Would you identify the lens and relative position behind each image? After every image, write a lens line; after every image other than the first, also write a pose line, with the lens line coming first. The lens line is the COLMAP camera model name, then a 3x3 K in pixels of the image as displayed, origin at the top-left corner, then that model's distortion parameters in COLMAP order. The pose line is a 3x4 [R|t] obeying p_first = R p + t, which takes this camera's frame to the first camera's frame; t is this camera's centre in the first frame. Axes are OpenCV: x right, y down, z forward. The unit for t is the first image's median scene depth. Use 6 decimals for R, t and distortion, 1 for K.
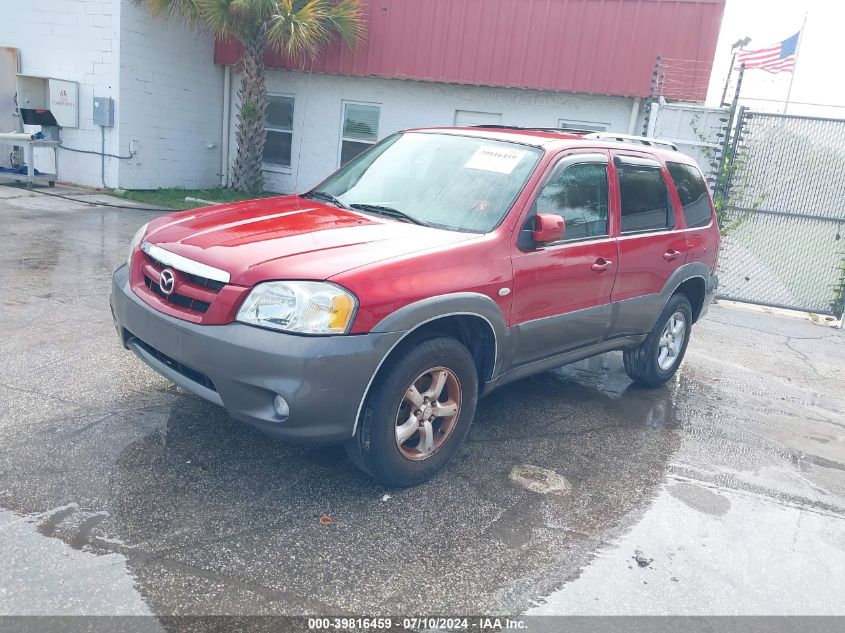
lens RADIAL K [[668.5, 0, 431.1], [0, 668.5, 316.4], [0, 0, 1]] dist [-0.000394, 0.004895]
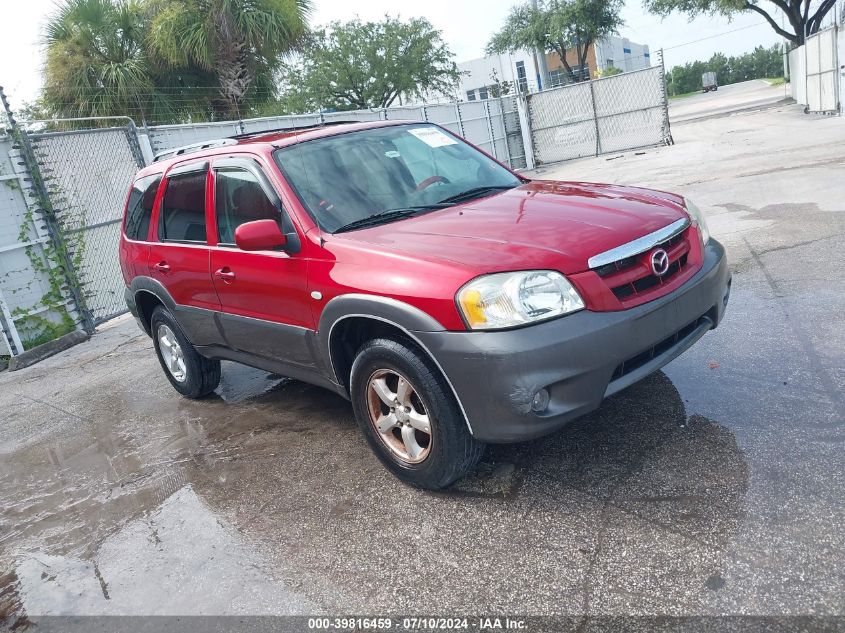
lens RADIAL K [[668.5, 0, 431.1], [0, 668.5, 316.4], [0, 0, 1]] dist [-0.000394, 0.004895]
pose [[0.059880, -0.380358, 0.922899, -0.940387], [0.430312, 0.844075, 0.319952, -0.305854], [-0.900692, 0.377976, 0.214216, 0.796837]]
